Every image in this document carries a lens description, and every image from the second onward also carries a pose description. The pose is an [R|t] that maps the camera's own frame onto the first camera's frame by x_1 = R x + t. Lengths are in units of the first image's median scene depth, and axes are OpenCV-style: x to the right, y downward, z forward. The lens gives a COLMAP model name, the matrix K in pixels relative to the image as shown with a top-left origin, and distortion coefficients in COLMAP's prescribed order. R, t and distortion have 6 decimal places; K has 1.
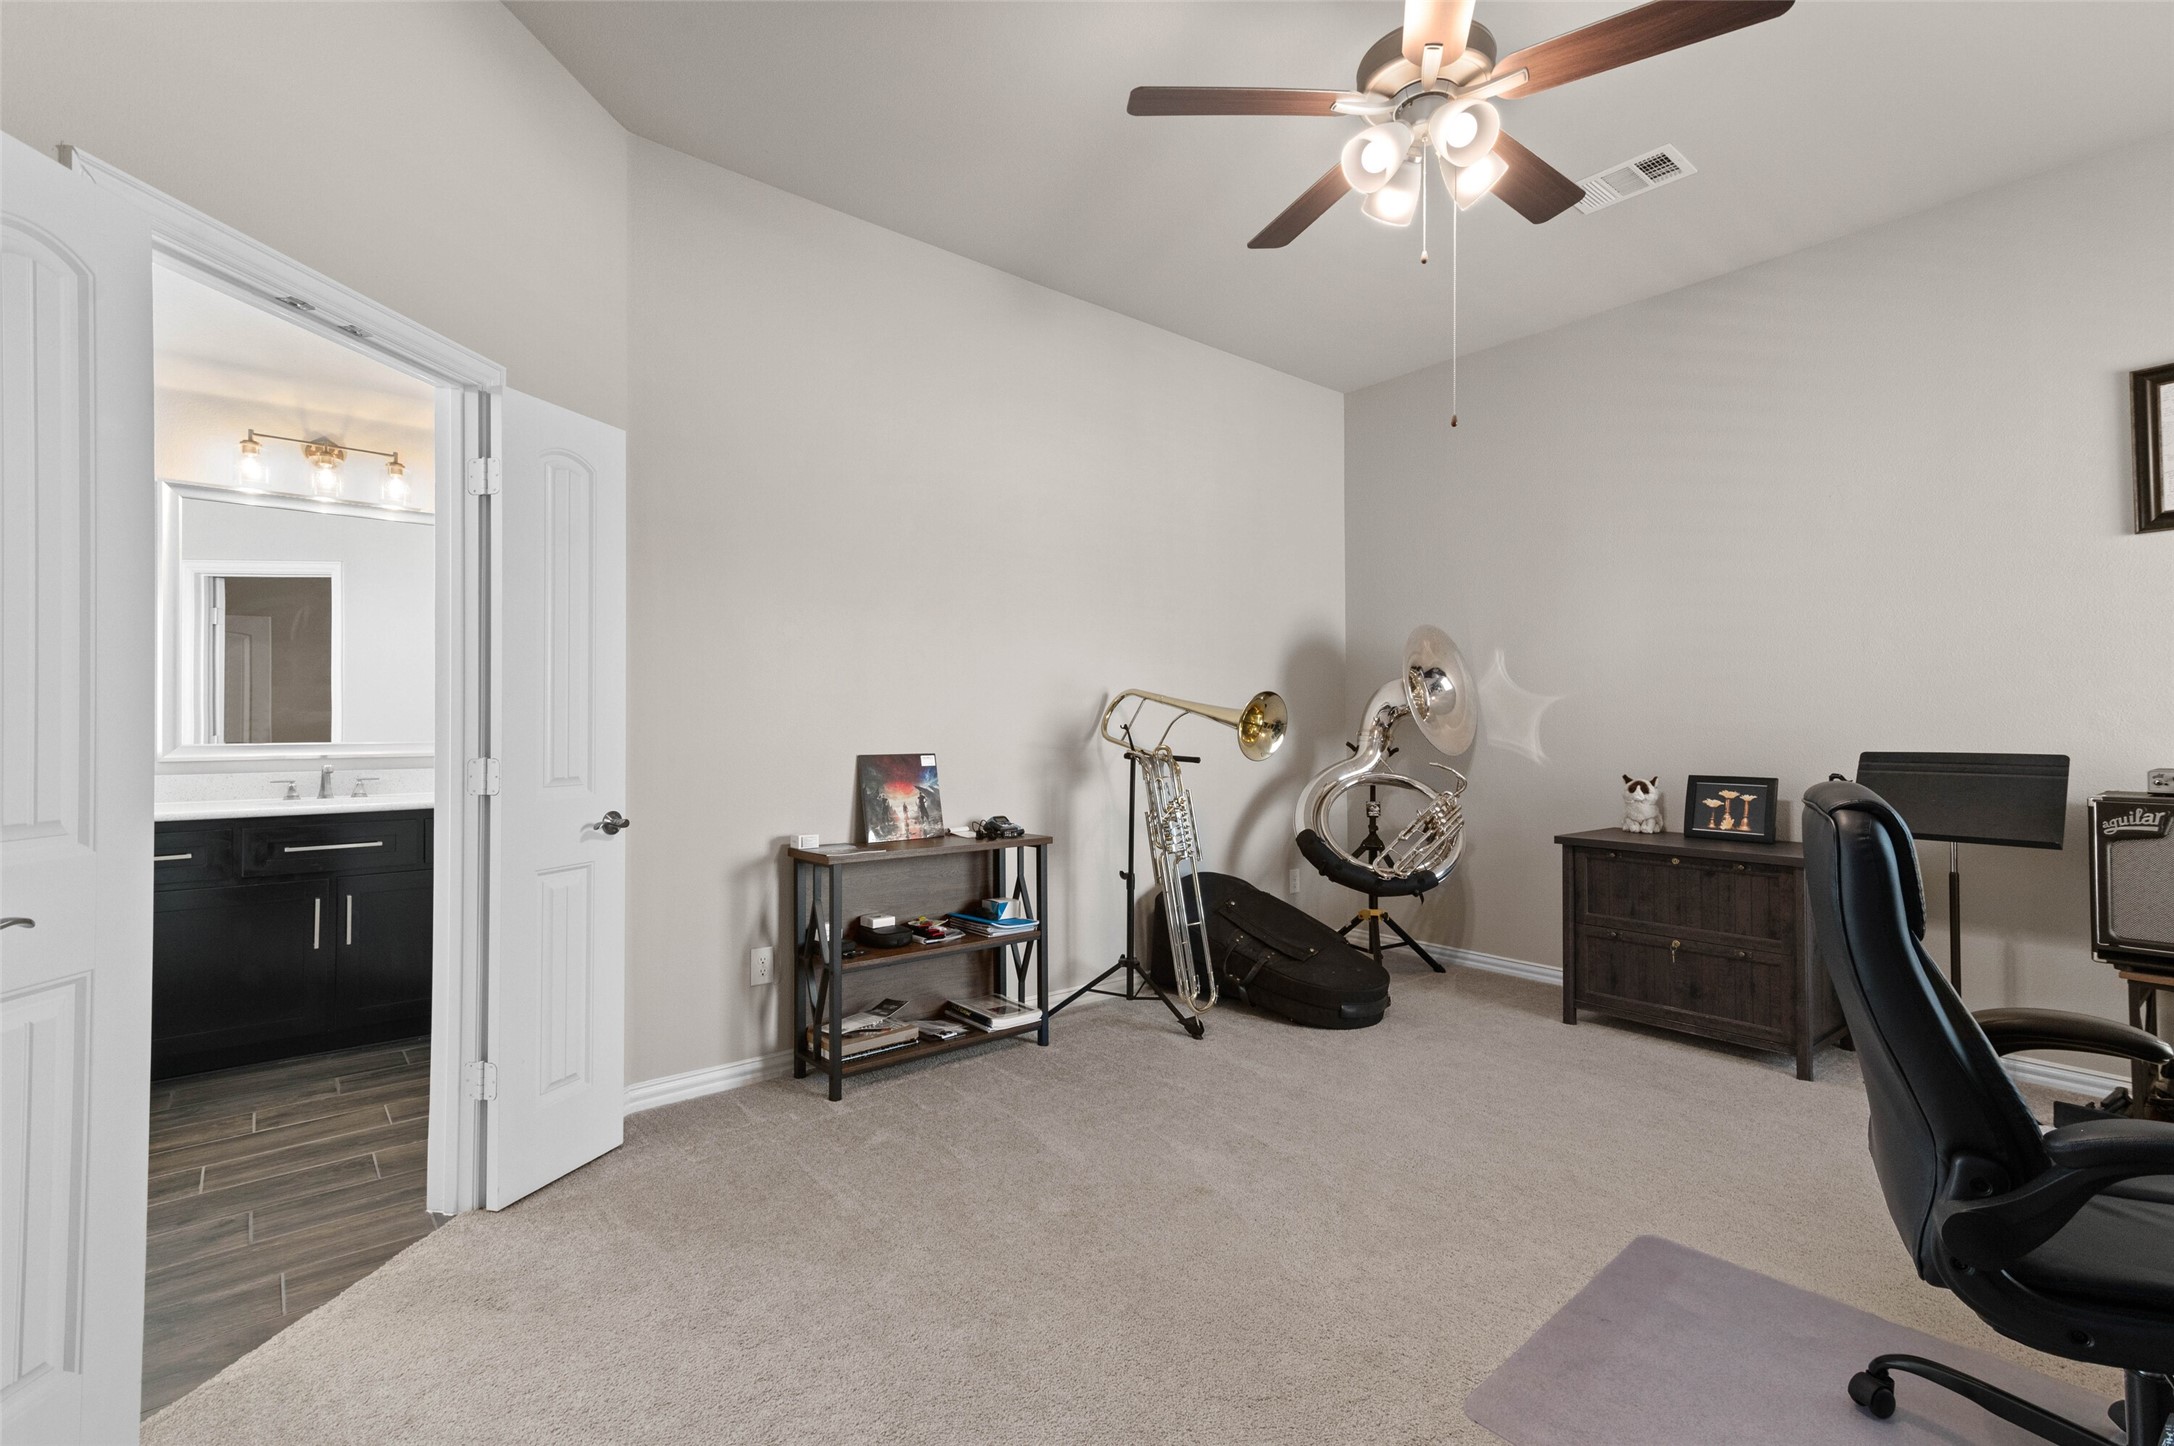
lens RADIAL K [[978.9, 0, 1091.3], [0, 978.9, 722.1], [0, 0, 1]] dist [0.030417, -0.001232]
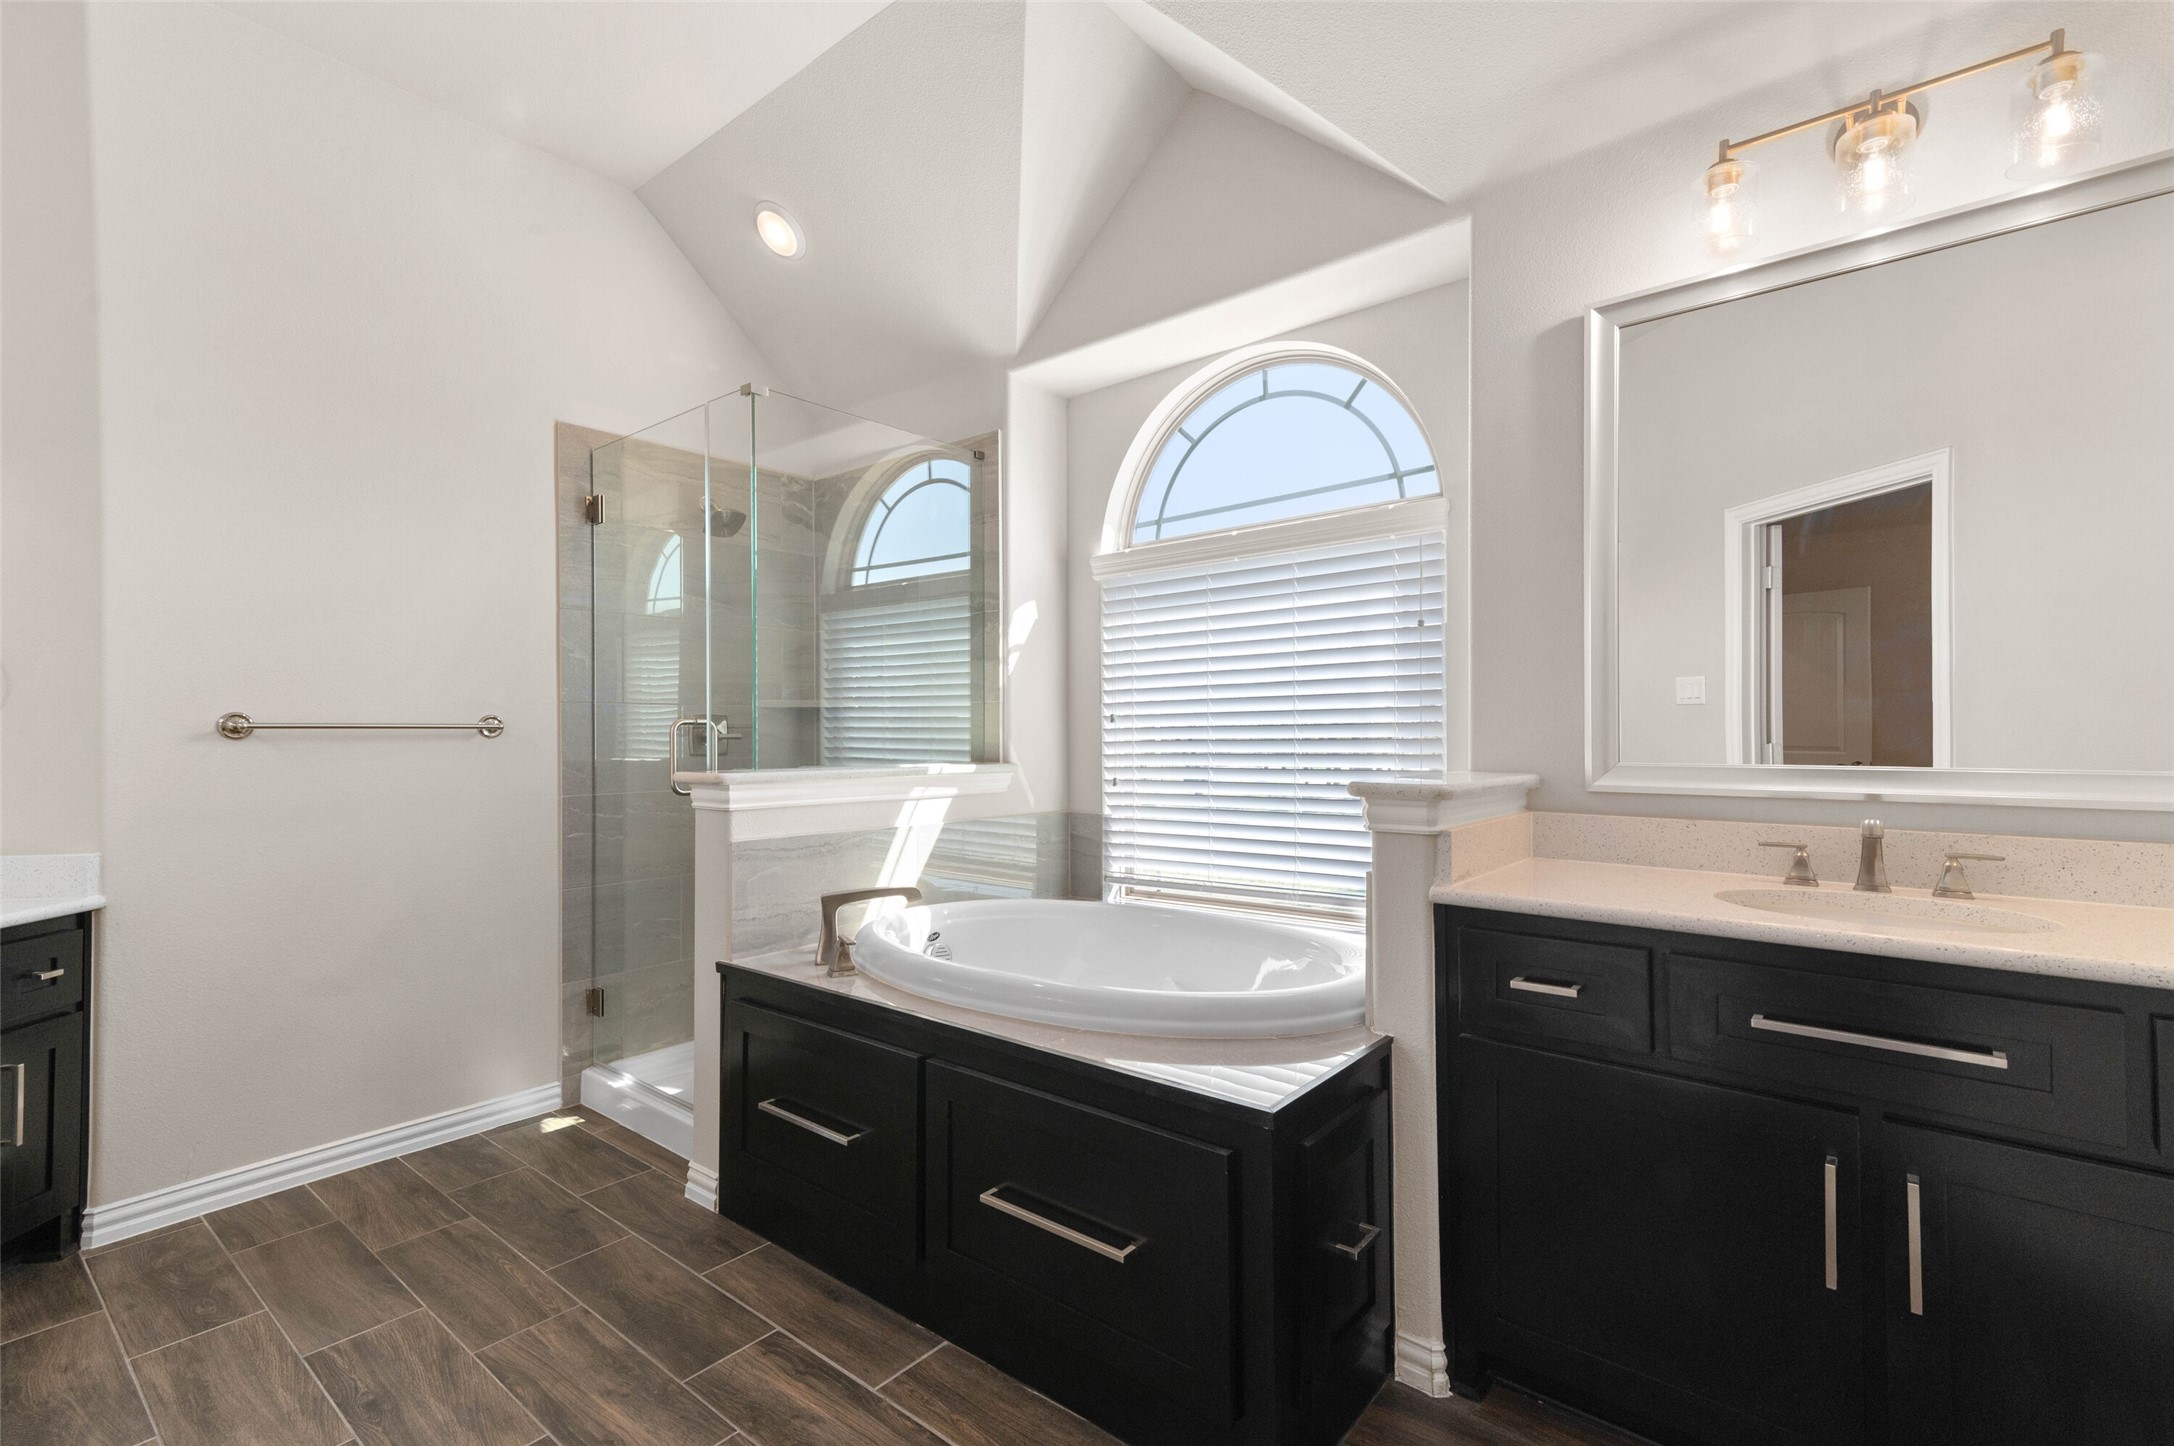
lens RADIAL K [[978.9, 0, 1091.3], [0, 978.9, 722.1], [0, 0, 1]] dist [0.030417, -0.001232]
pose [[0.178839, -0.014928, -0.983765, -0.140235], [-0.006303, 0.999847, -0.016317, 0.003505], [0.983858, 0.009119, 0.178717, 0.206784]]
